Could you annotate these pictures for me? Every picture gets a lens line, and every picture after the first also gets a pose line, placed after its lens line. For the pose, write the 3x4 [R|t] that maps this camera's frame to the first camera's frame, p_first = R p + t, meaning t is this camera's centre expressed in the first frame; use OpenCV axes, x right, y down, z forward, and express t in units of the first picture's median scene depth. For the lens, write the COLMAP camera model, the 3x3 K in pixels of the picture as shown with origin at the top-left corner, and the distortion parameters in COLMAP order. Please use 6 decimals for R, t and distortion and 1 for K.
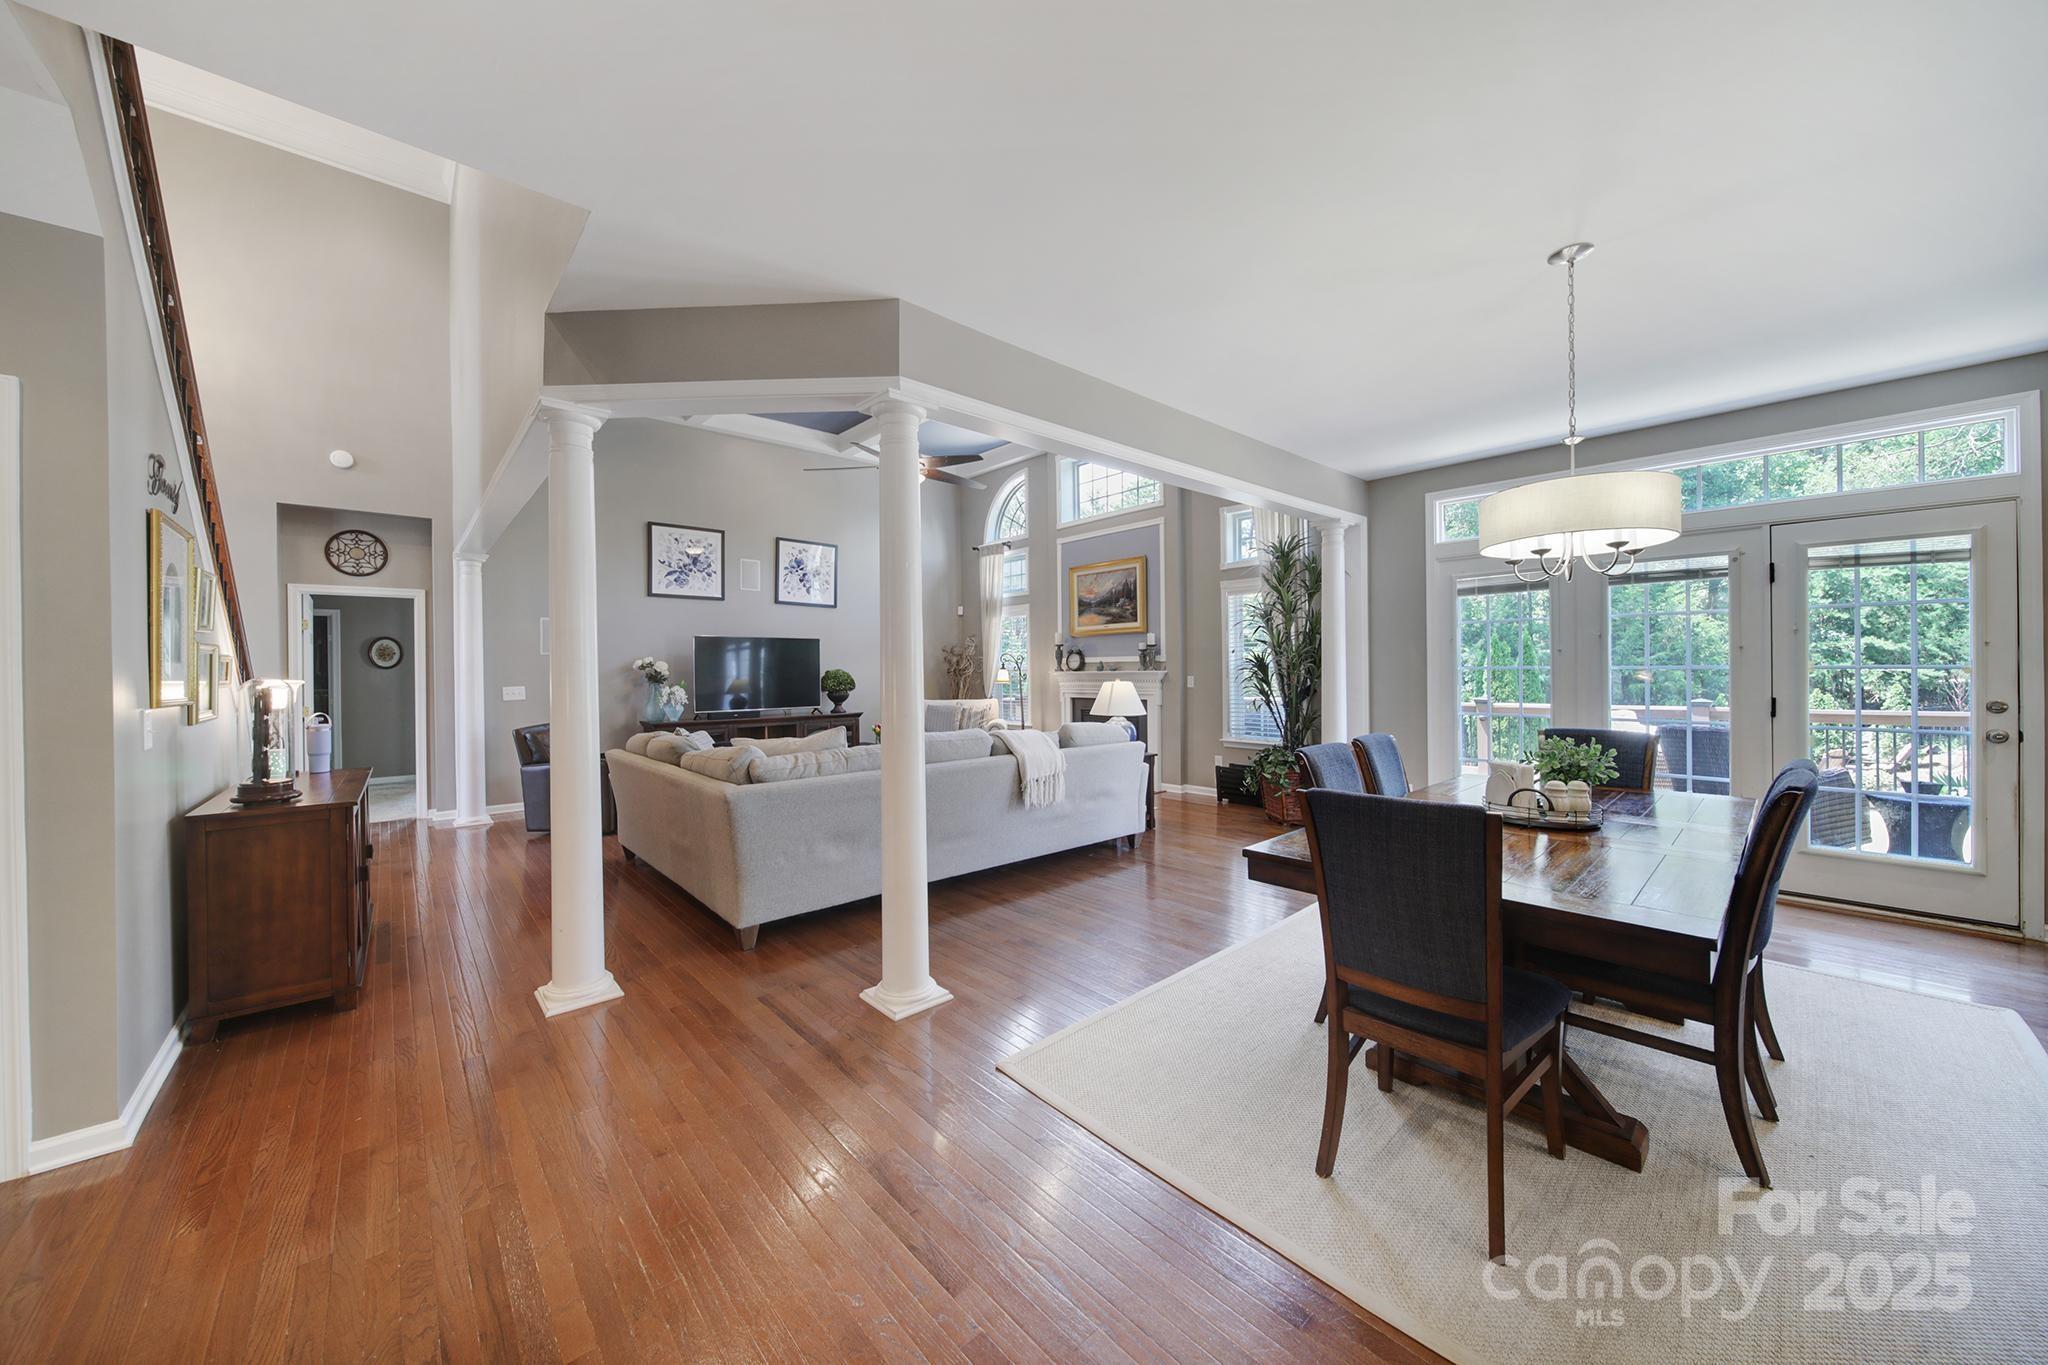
lens RADIAL K [[721.4, 0, 1022.5], [0, 721.4, 668.2], [0, 0, 1]] dist [-0.005932, -0.000434]
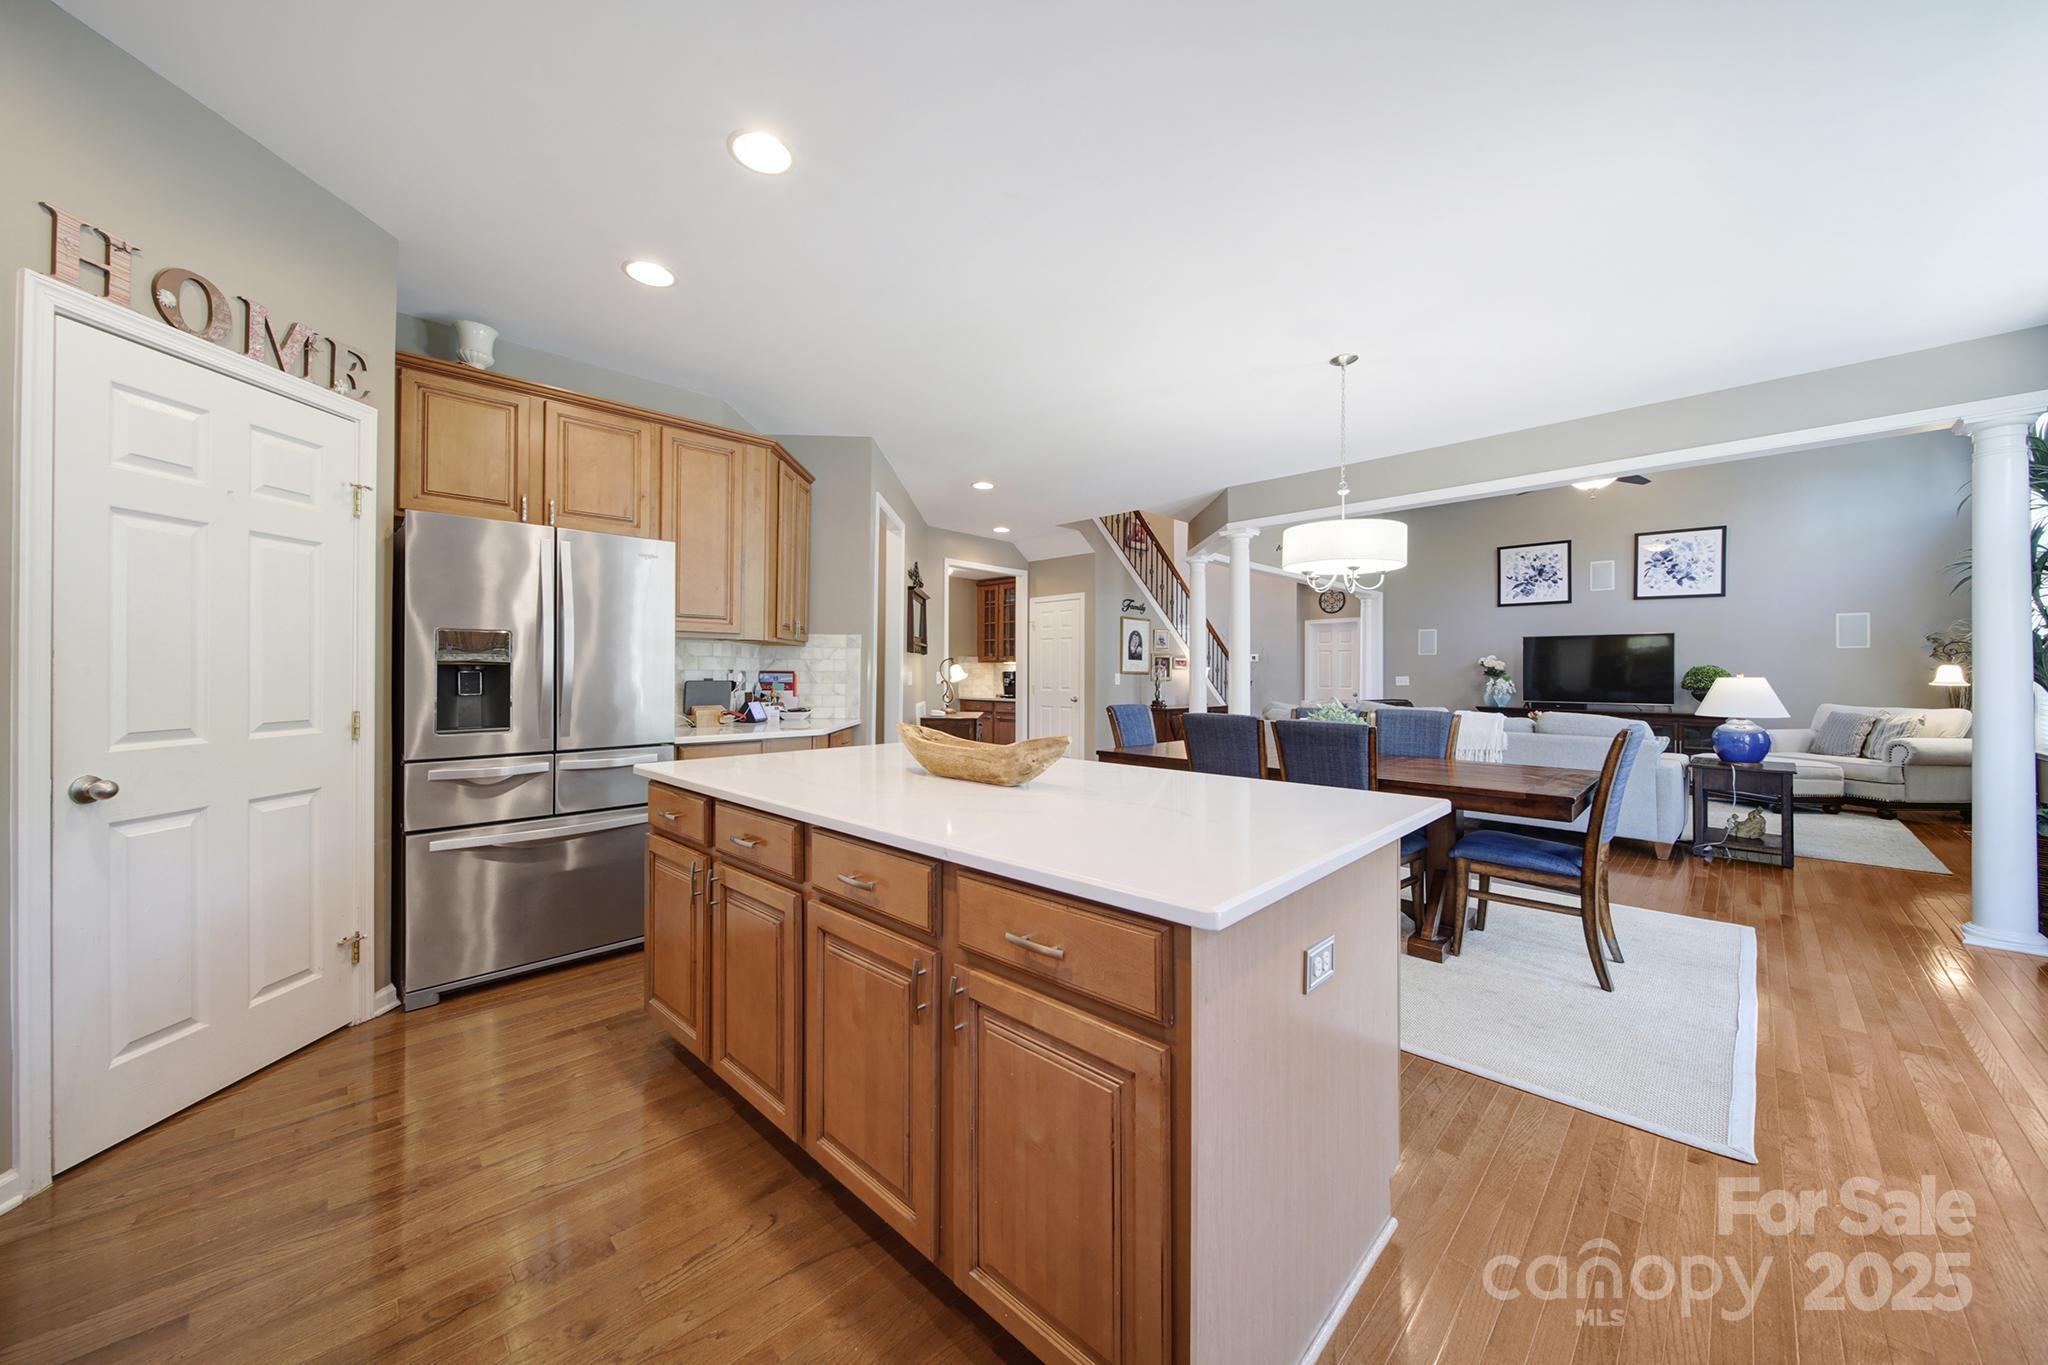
lens RADIAL K [[728.2, 0, 1015.8], [0, 728.2, 667.7], [0, 0, 1]] dist [-0.005593, -0.000490]
pose [[0.062223, -0.001164, -0.998062, 0.651094], [-0.001306, 0.999998, -0.001248, 0.007770], [0.998061, 0.001381, 0.062221, 0.081530]]
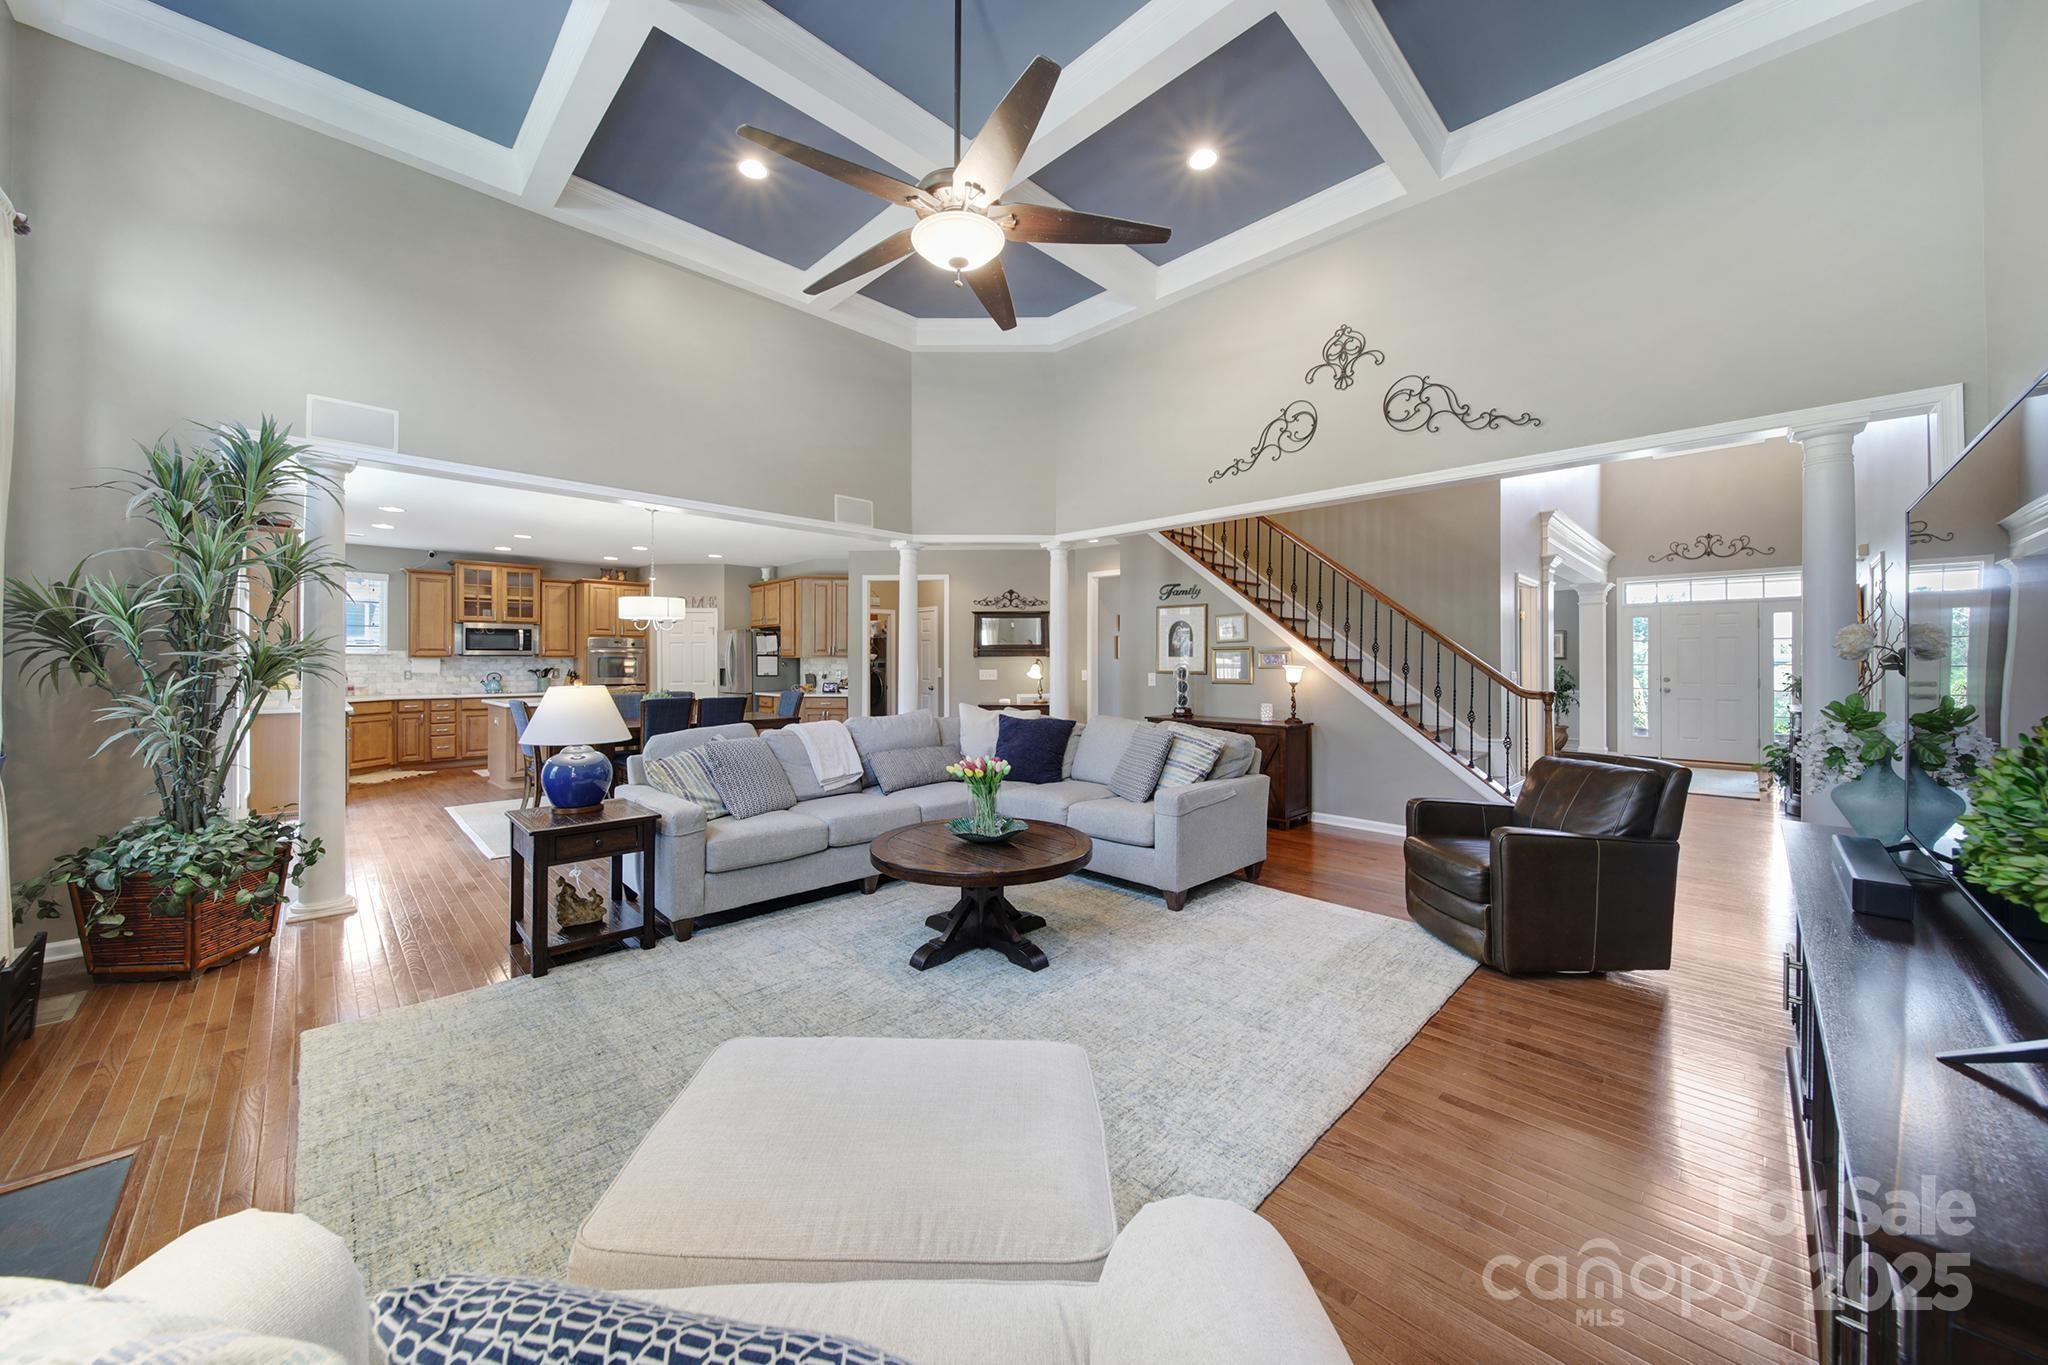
lens RADIAL K [[728.2, 0, 1015.8], [0, 728.2, 667.7], [0, 0, 1]] dist [-0.005593, -0.000490]
pose [[-0.998454, 0.006253, -0.055229, -0.138361], [0.006278, 0.999980, -0.000269, 0.007291], [0.055226, -0.000615, -0.998474, 1.161324]]
